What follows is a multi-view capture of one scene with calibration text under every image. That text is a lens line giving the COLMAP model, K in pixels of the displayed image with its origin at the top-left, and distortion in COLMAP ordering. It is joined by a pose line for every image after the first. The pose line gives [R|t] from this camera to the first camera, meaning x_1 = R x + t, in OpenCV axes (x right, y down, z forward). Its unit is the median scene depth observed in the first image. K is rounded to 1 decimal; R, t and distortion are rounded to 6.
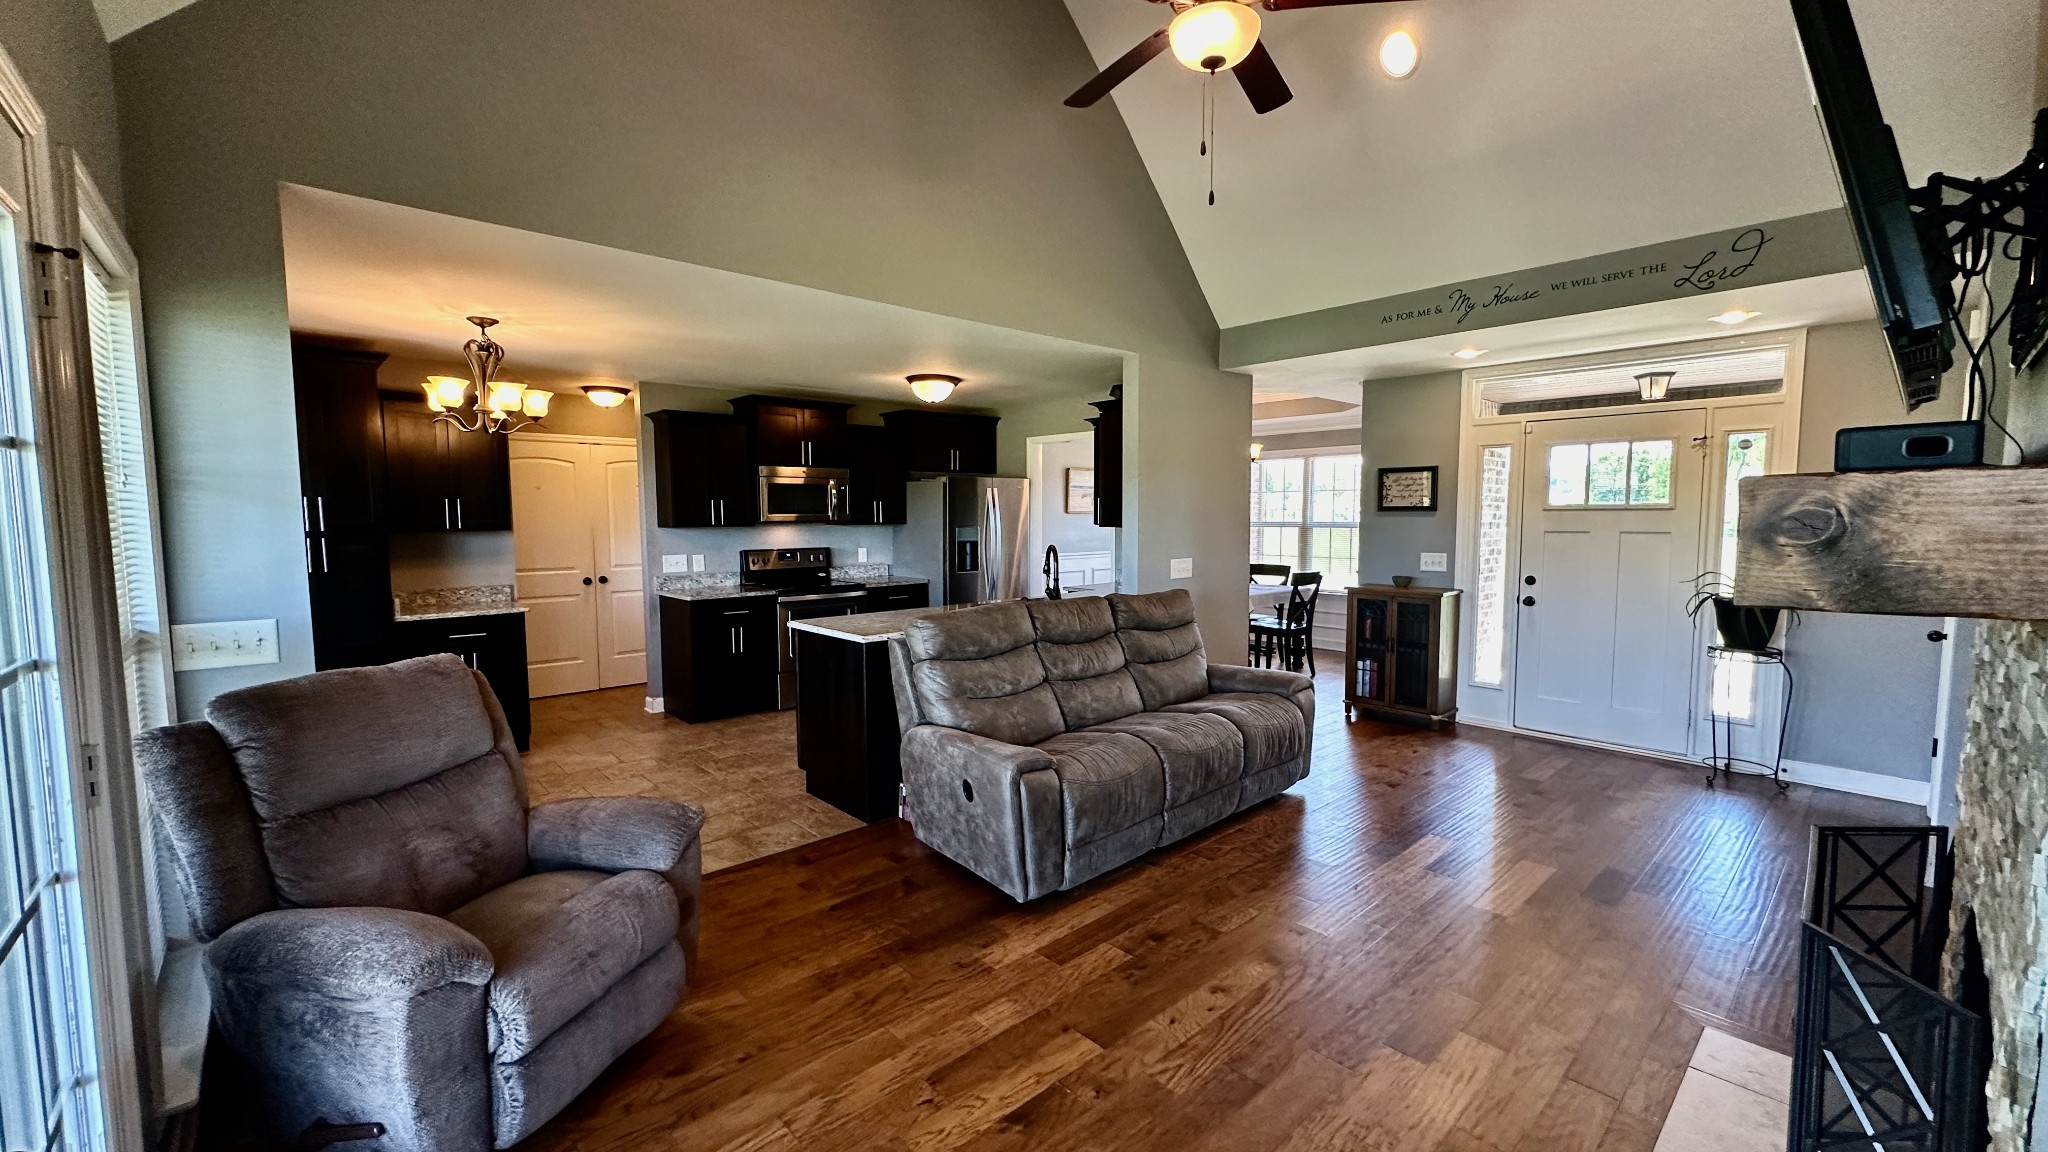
lens RADIAL K [[820.3, 0, 1028.4], [0, 820.3, 574.8], [0, 0, 1]] dist [-0.003338, 0.000593]
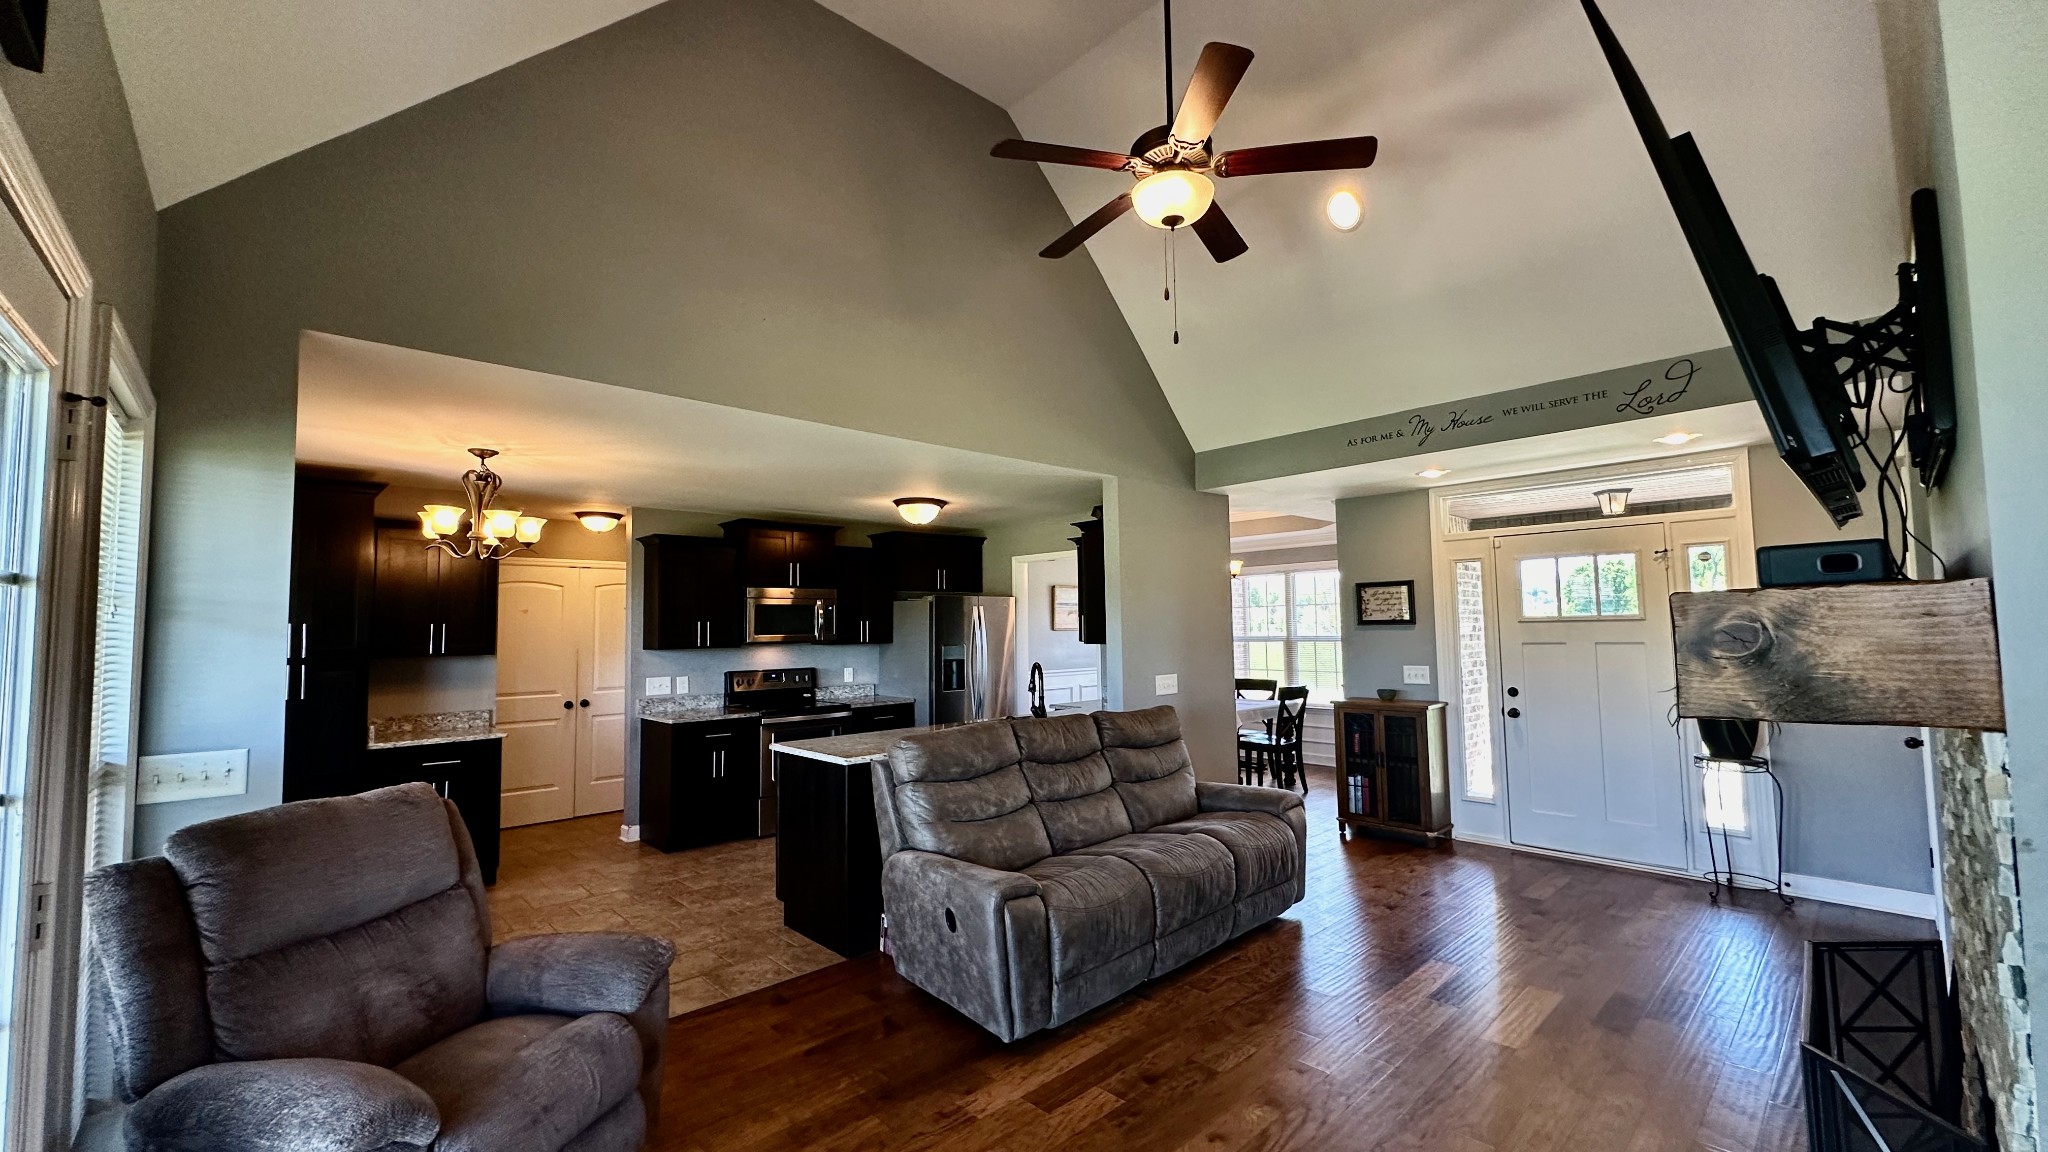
lens RADIAL K [[820.3, 0, 1028.4], [0, 820.3, 574.8], [0, 0, 1]] dist [-0.003338, 0.000593]
pose [[0.999842, -0.011010, 0.013944, 0.006795], [0.012873, 0.989852, -0.141515, -0.001133], [-0.012244, 0.141672, 0.989838, -0.011332]]
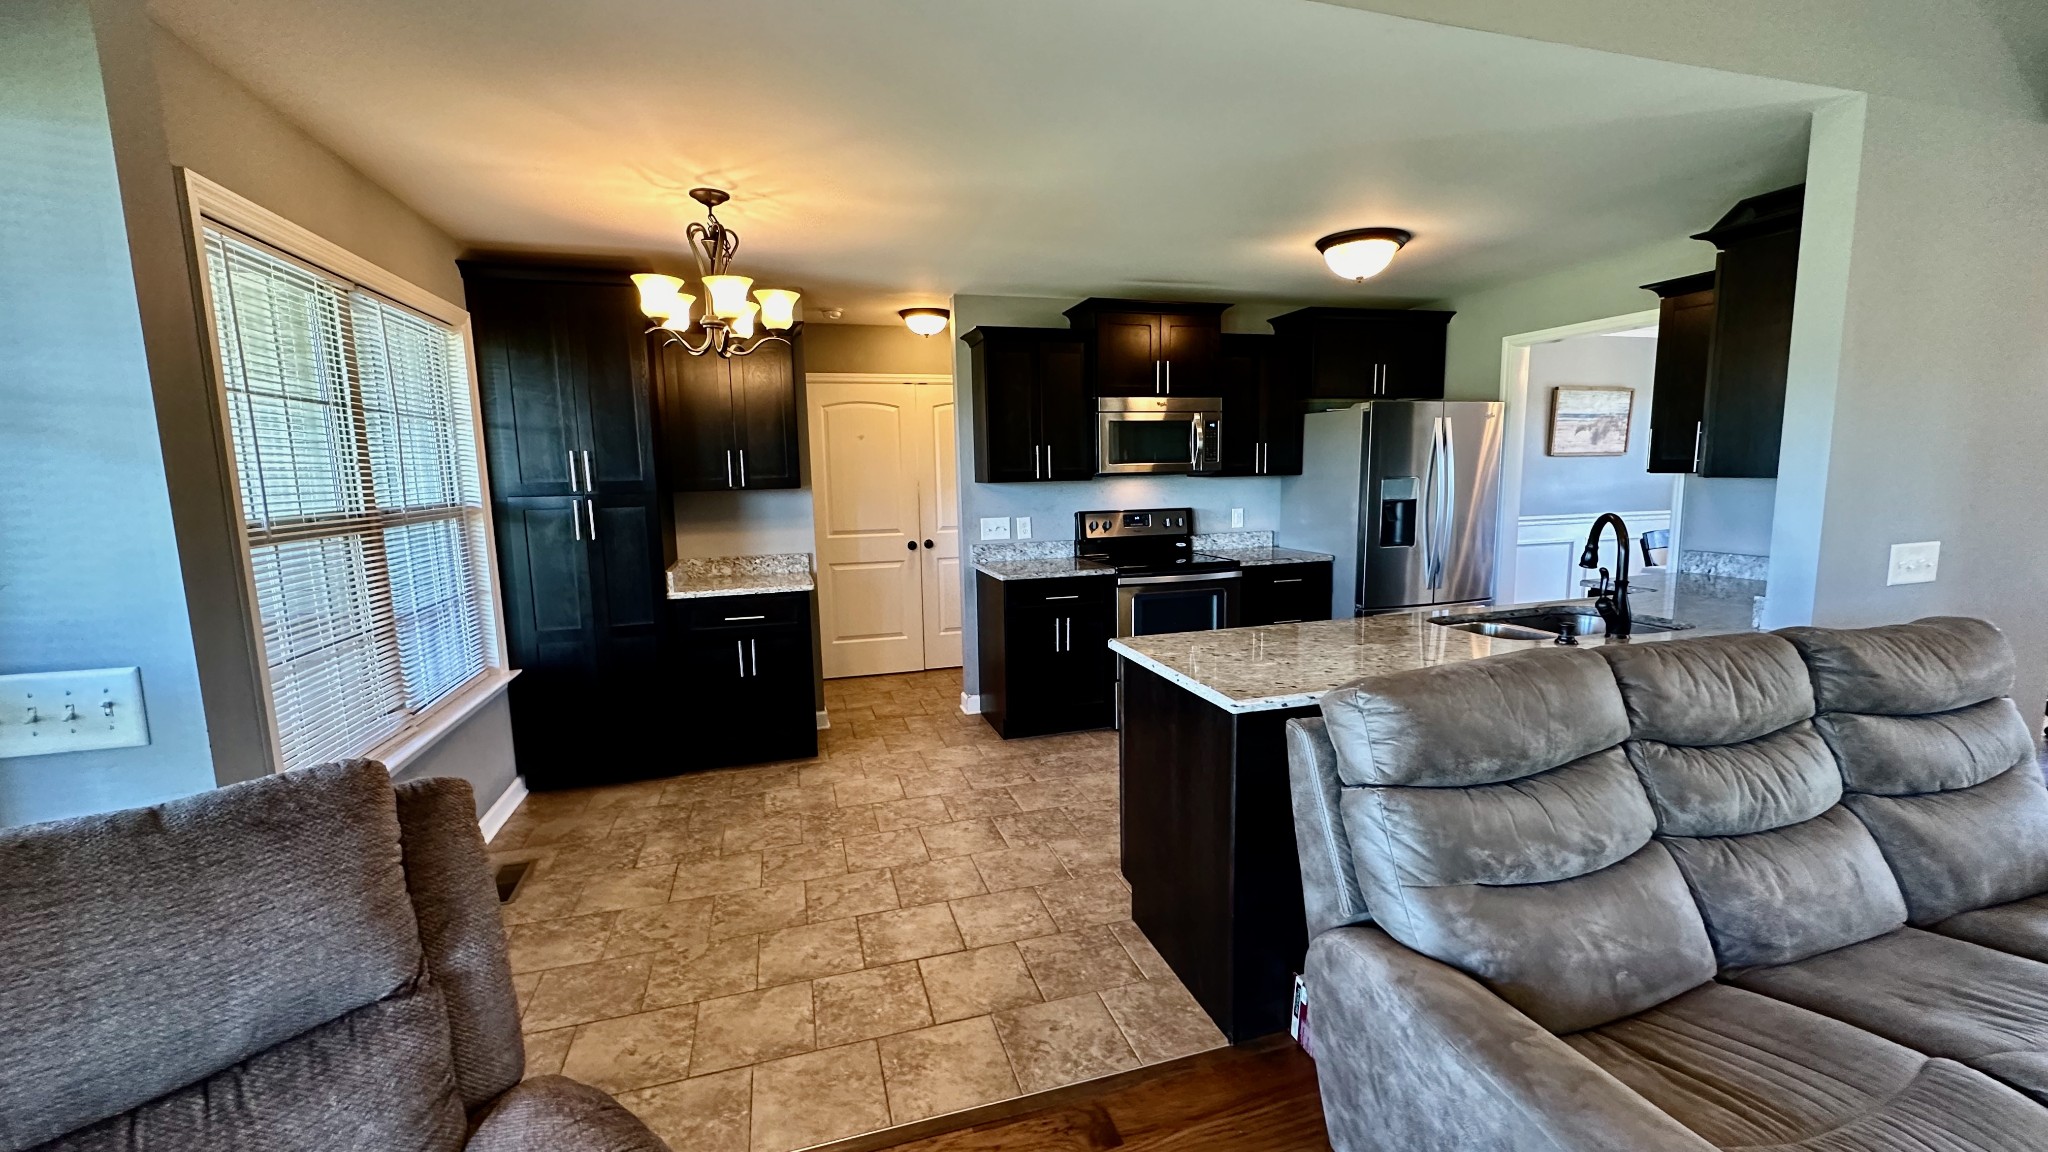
lens RADIAL K [[816.1, 0, 1021.0], [0, 816.1, 573.5], [0, 0, 1]] dist [-0.001269, -0.000148]
pose [[0.897237, 0.042693, -0.439480, -0.094128], [-0.016471, 0.997858, 0.063310, -0.030931], [0.441242, -0.049566, 0.896018, 0.458917]]
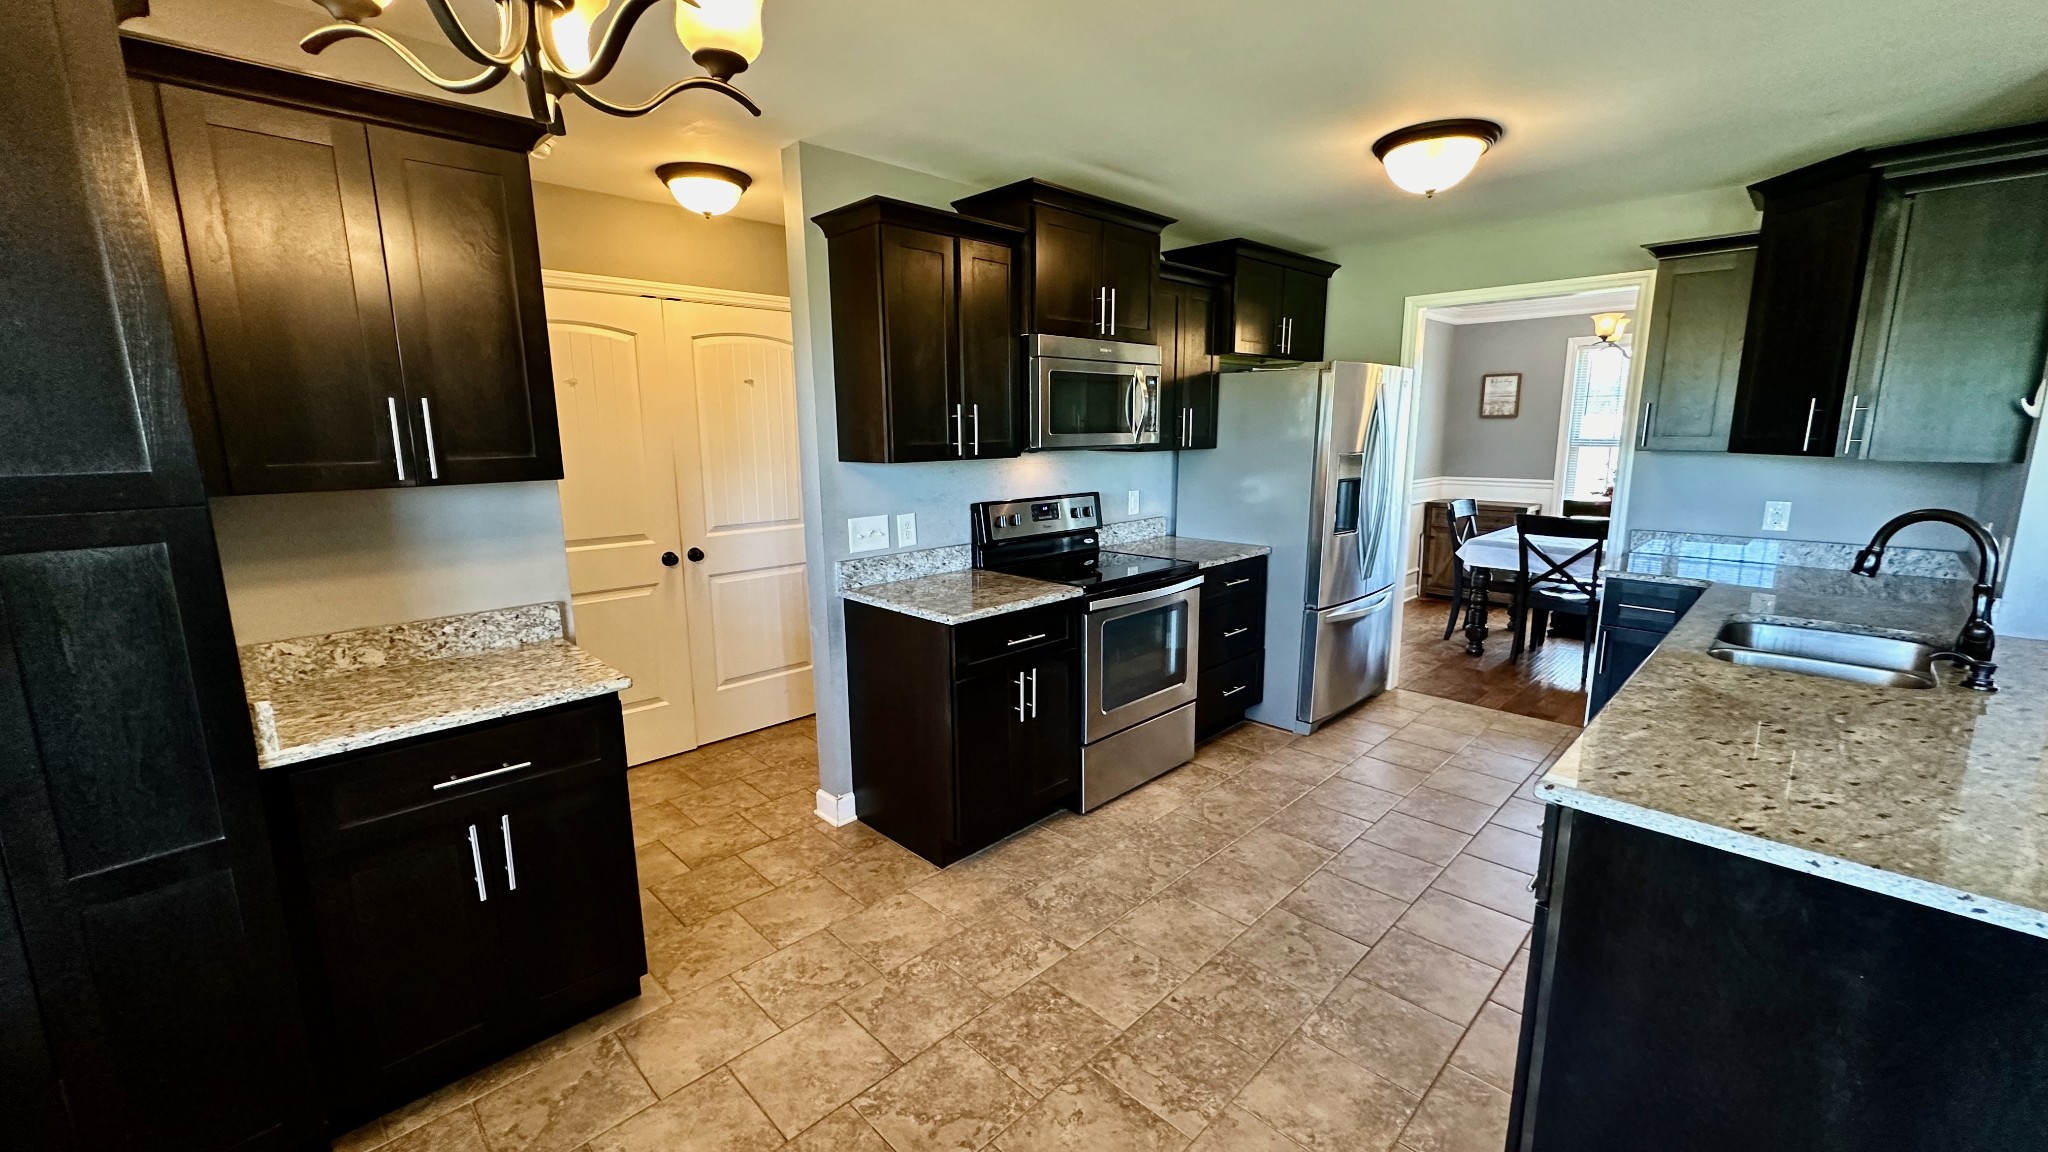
lens RADIAL K [[816.1, 0, 1021.0], [0, 816.1, 573.5], [0, 0, 1]] dist [-0.001269, -0.000148]
pose [[0.999365, -0.010068, 0.034179, -0.529774], [0.006487, 0.994627, 0.103324, -0.060184], [-0.035036, -0.103037, 0.994060, 0.742213]]
